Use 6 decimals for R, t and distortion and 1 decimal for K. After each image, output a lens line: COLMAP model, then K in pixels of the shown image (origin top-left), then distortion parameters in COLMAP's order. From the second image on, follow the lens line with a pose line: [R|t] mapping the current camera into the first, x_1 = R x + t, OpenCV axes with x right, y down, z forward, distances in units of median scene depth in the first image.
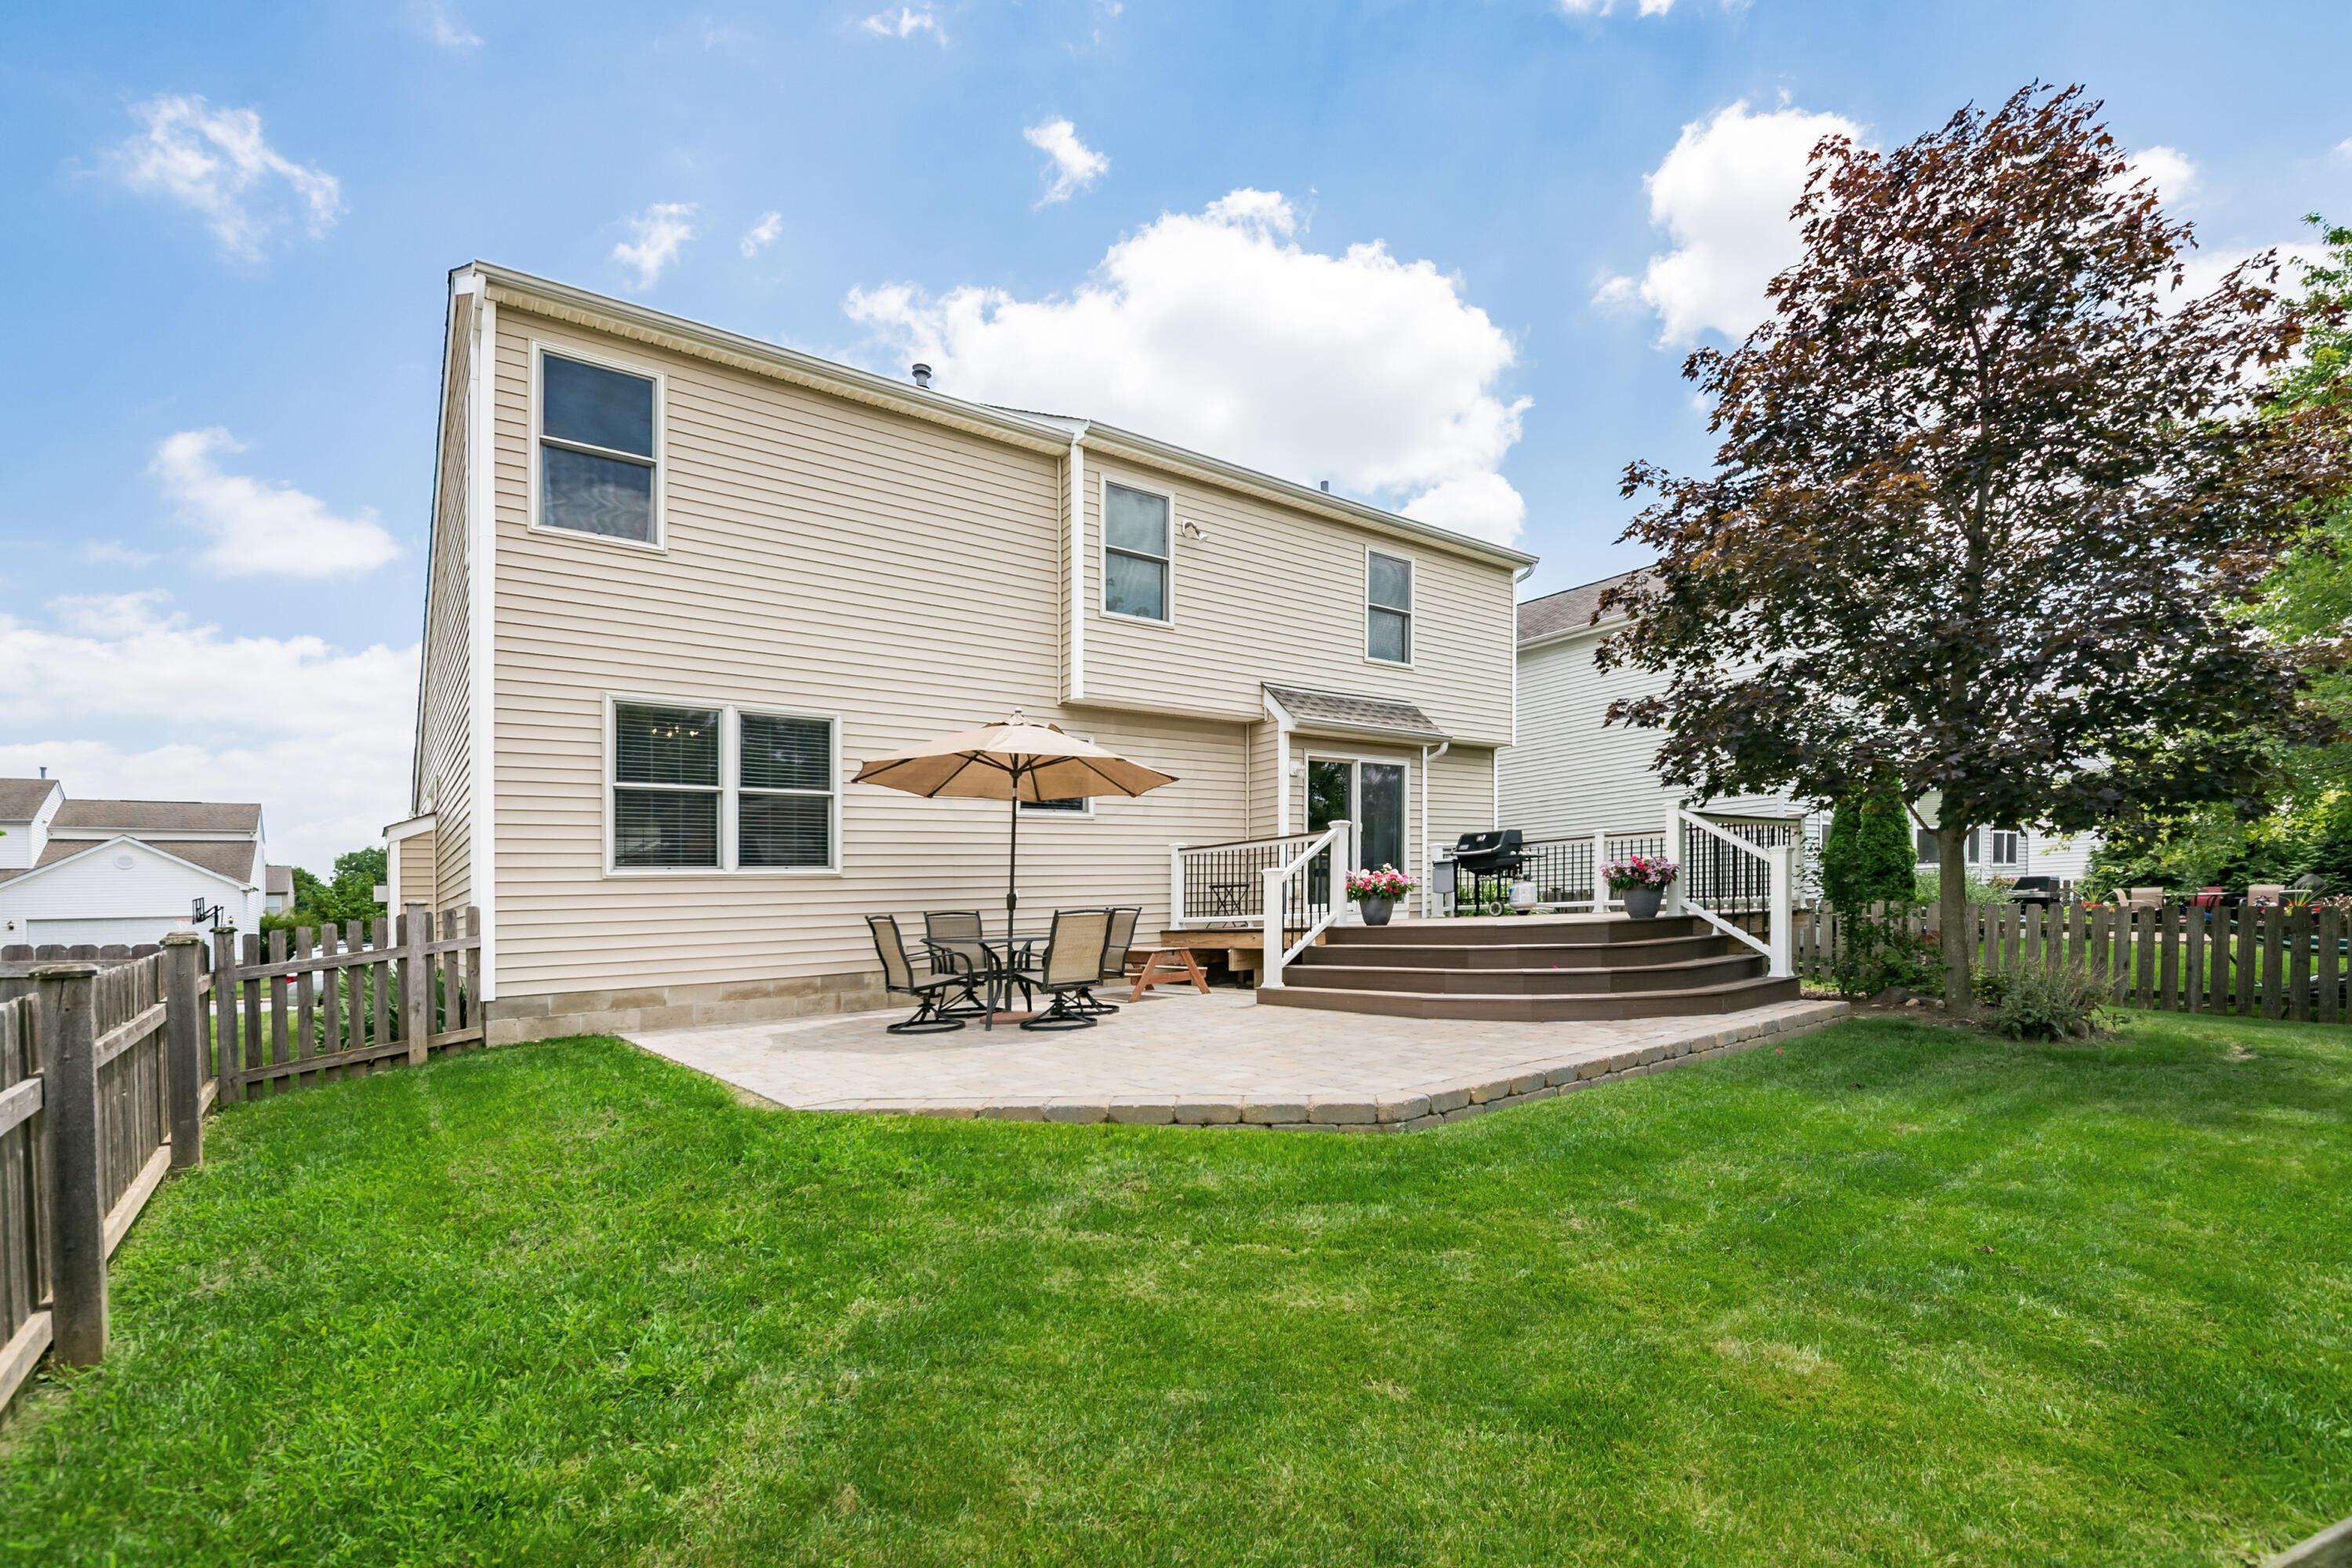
lens RADIAL K [[1078.2, 0, 1173.3], [0, 1078.2, 857.3], [0, 0, 1]] dist [-0.002333, -0.000537]
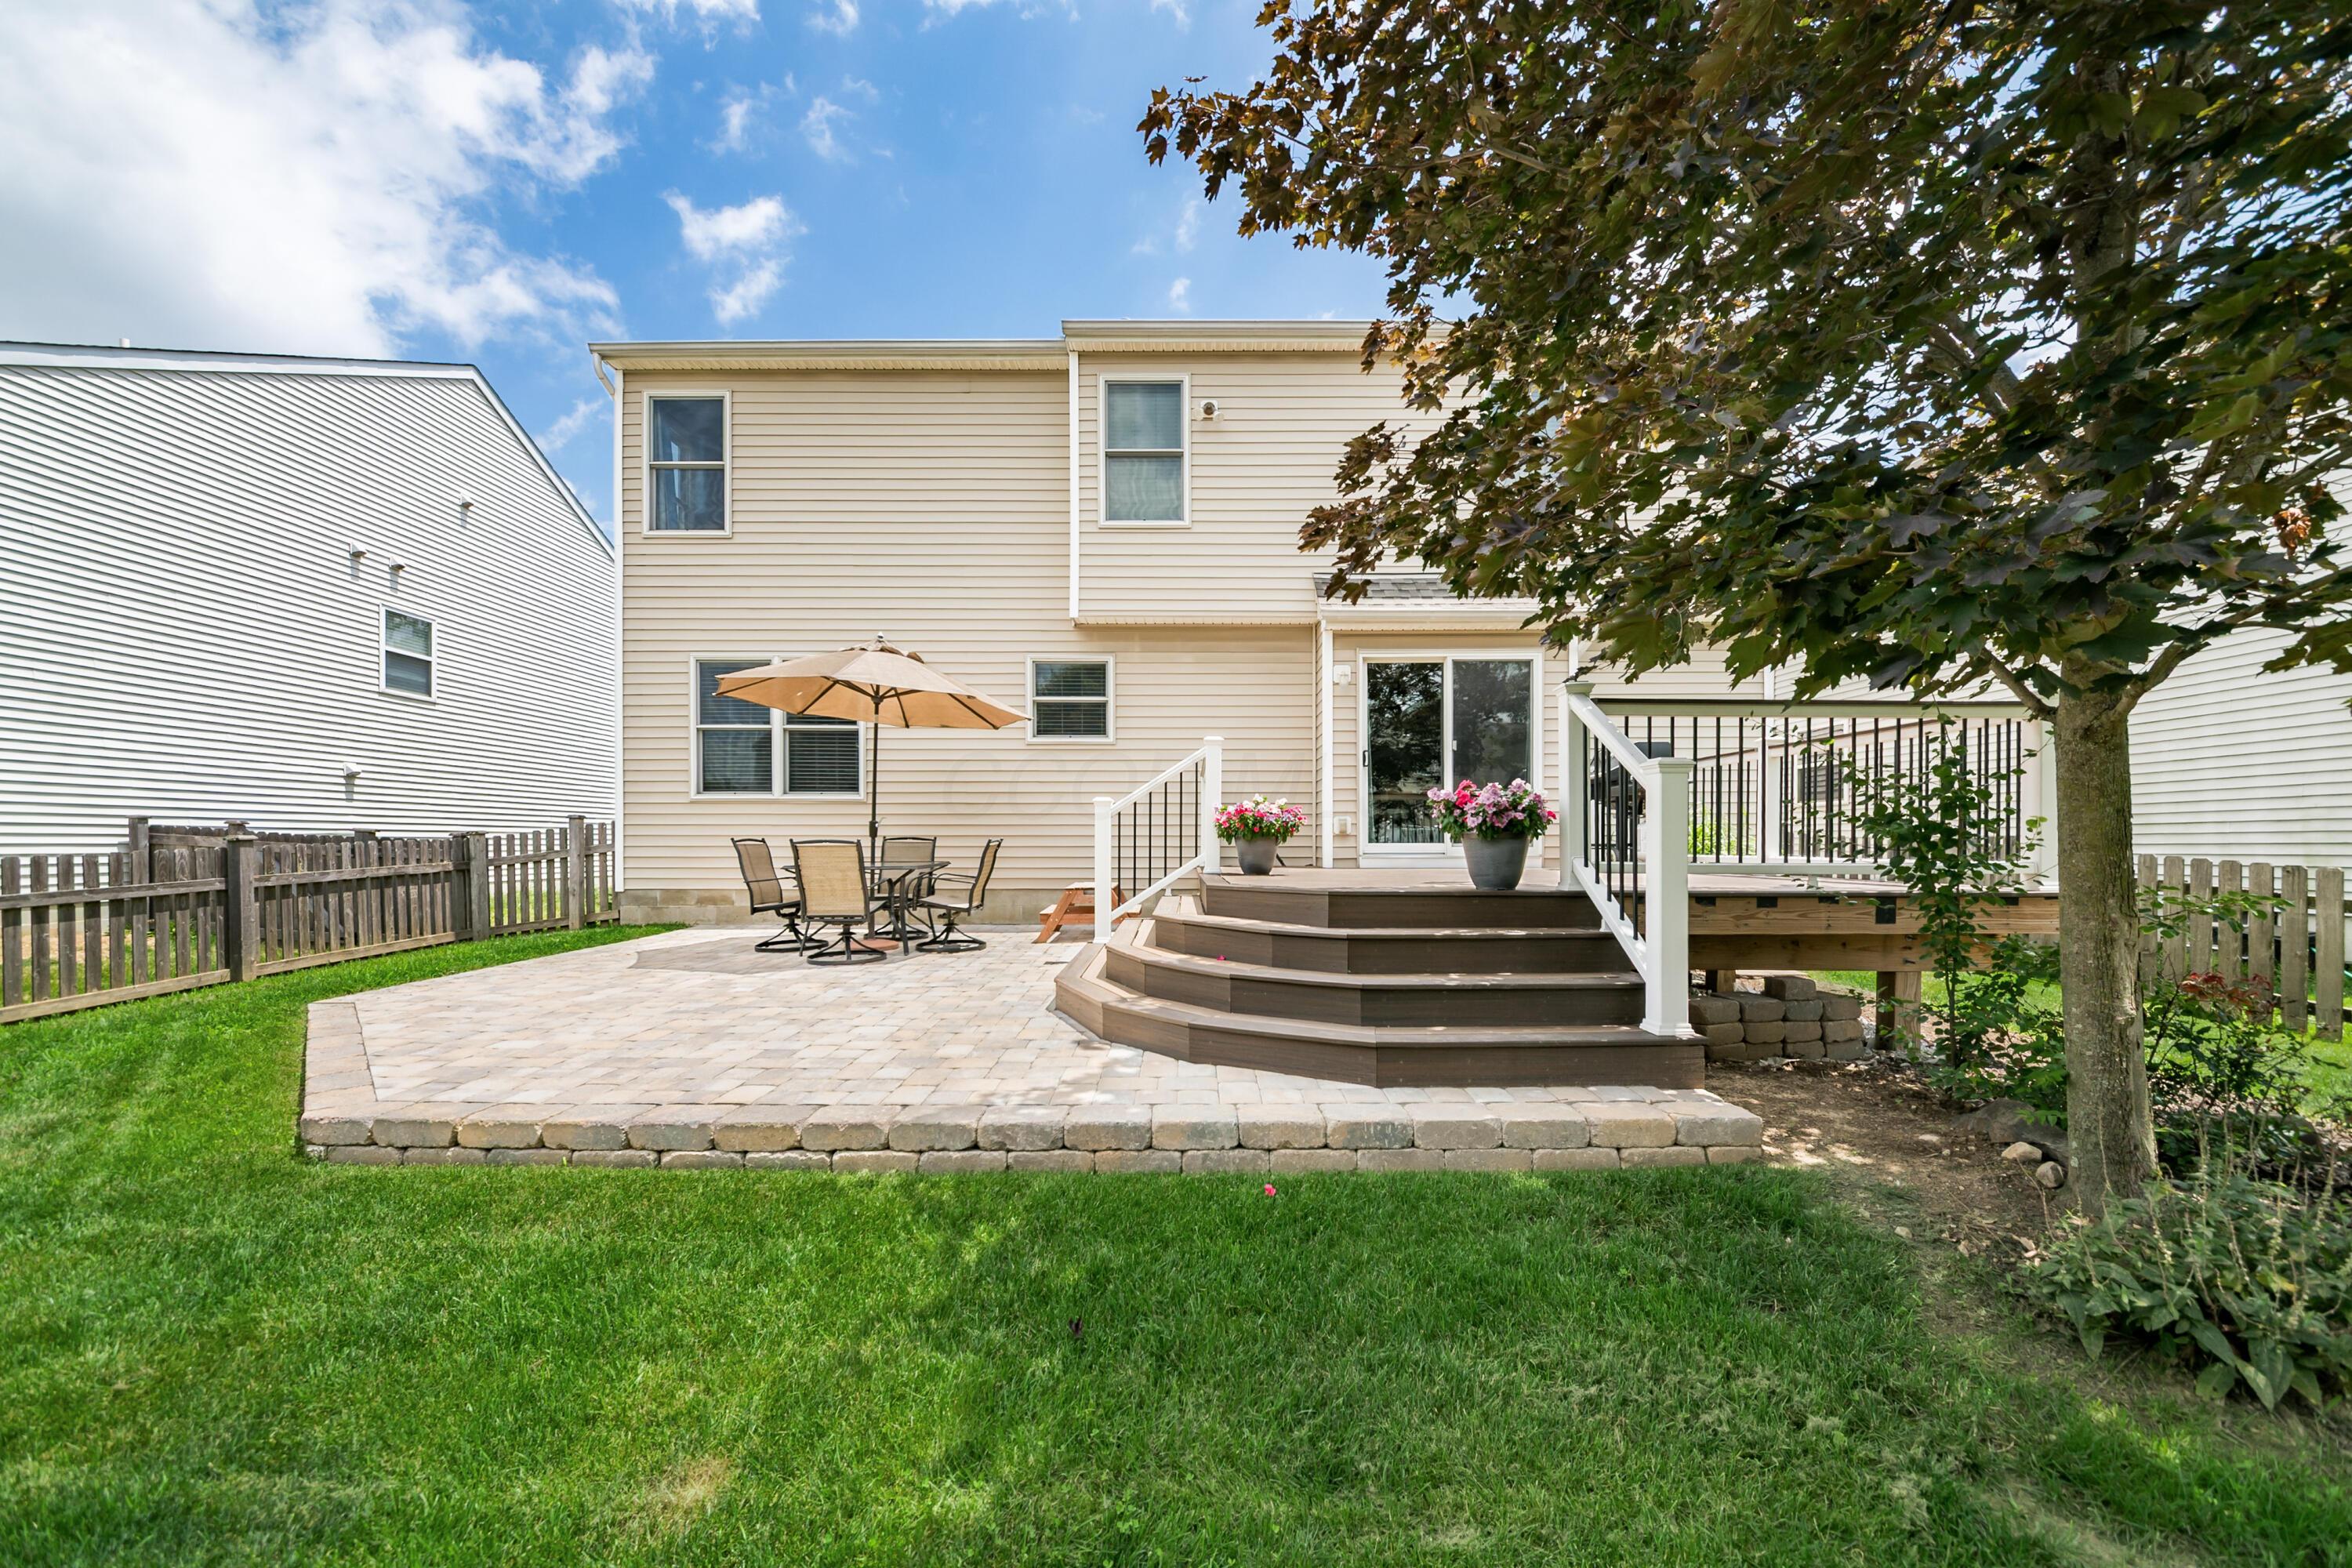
lens RADIAL K [[937.6, 0, 1165.7], [0, 937.6, 782.7], [0, 0, 1]] dist [-0.001740, -0.000110]
pose [[0.779906, -0.001892, -0.625894, 0.557505], [-0.000754, 0.999992, -0.003963, 0.001771], [0.625896, 0.003563, 0.779898, 0.459040]]
